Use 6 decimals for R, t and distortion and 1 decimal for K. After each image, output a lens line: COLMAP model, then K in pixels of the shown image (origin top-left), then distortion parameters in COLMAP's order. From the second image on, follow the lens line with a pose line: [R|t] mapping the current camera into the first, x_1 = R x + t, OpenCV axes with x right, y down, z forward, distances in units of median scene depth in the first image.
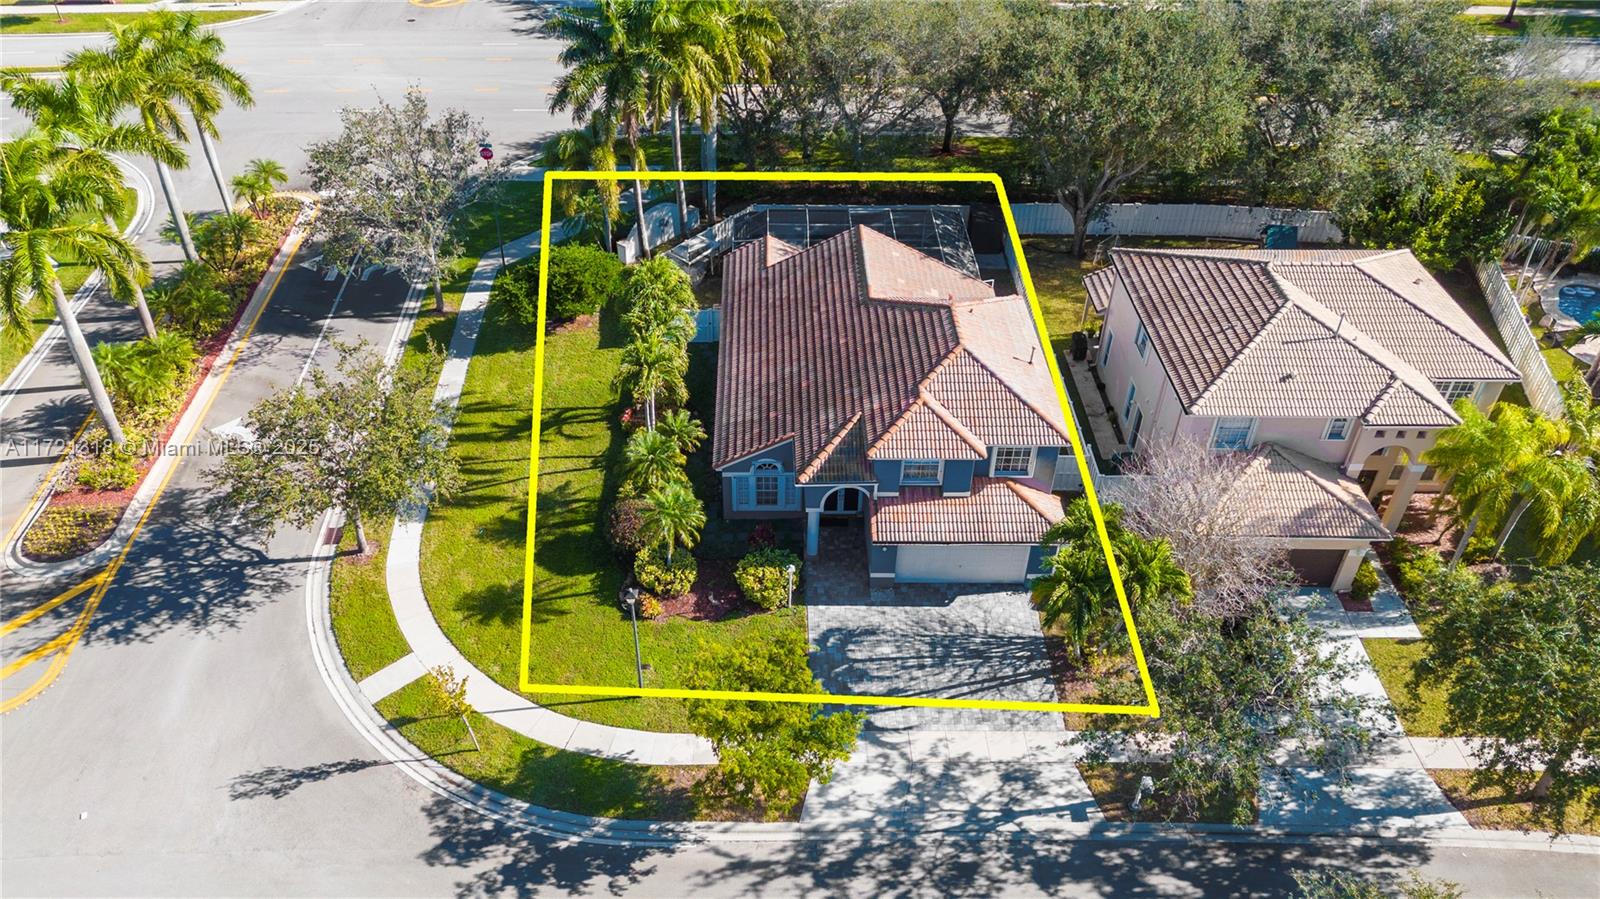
lens RADIAL K [[1097.8, 0, 775.4], [0, 1097.8, 444.9], [0, 0, 1]] dist [0.062013, -0.055268]
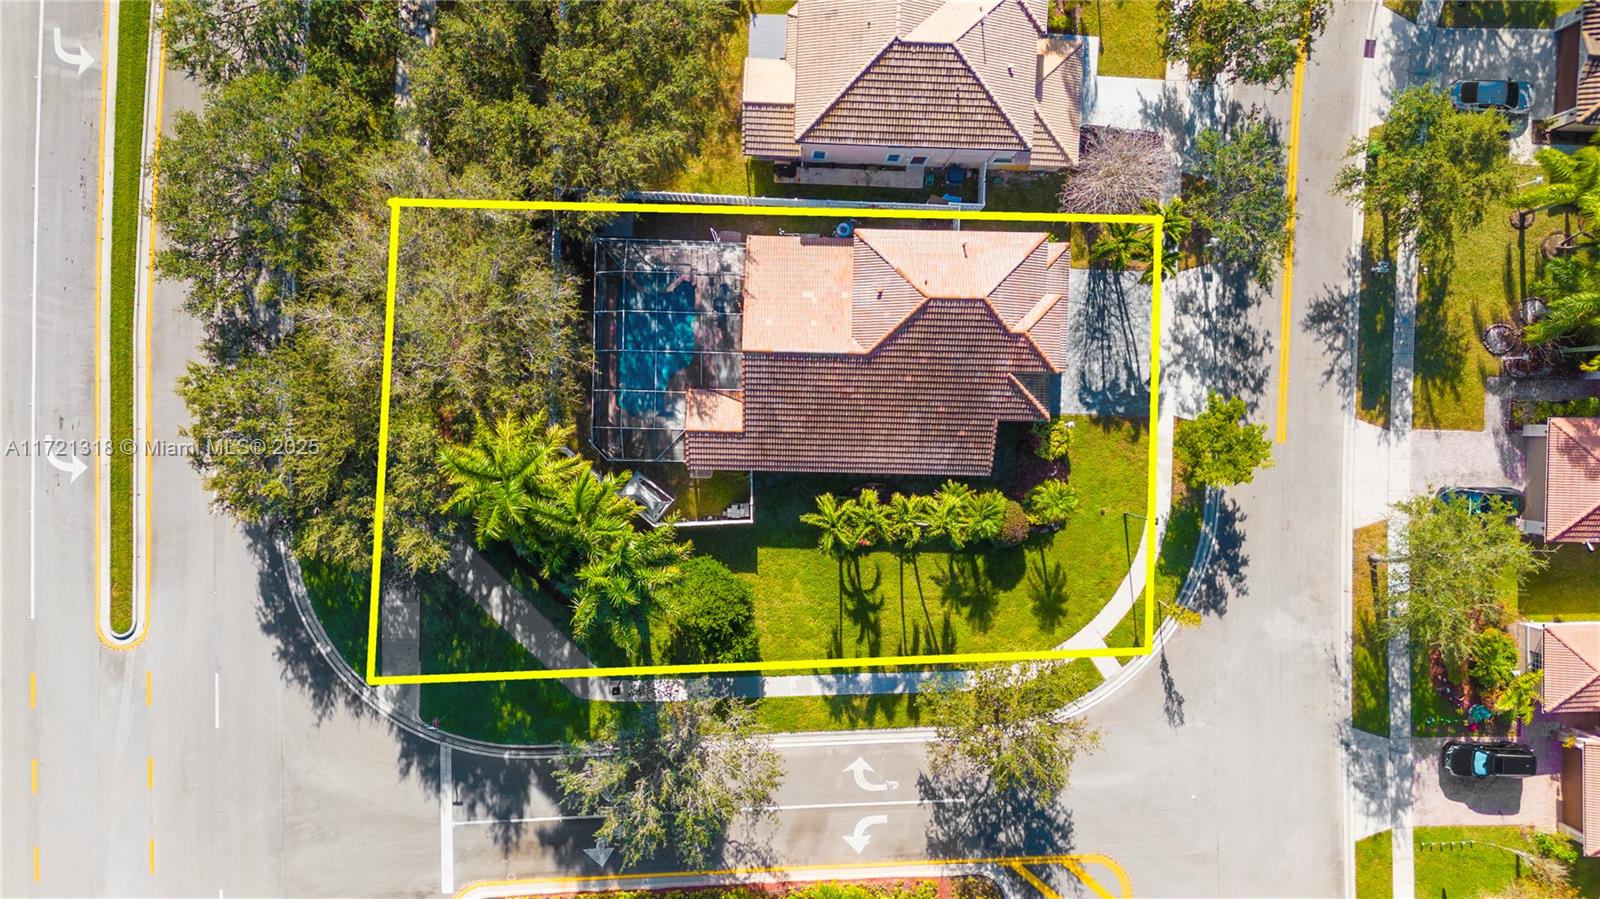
lens RADIAL K [[1097.8, 0, 775.4], [0, 1097.8, 444.9], [0, 0, 1]] dist [0.062013, -0.055268]
pose [[0.030377, -0.999335, -0.020158, 0.003238], [0.612124, 0.002656, 0.790758, -1.558772], [-0.790178, -0.036361, 0.611797, 0.402334]]
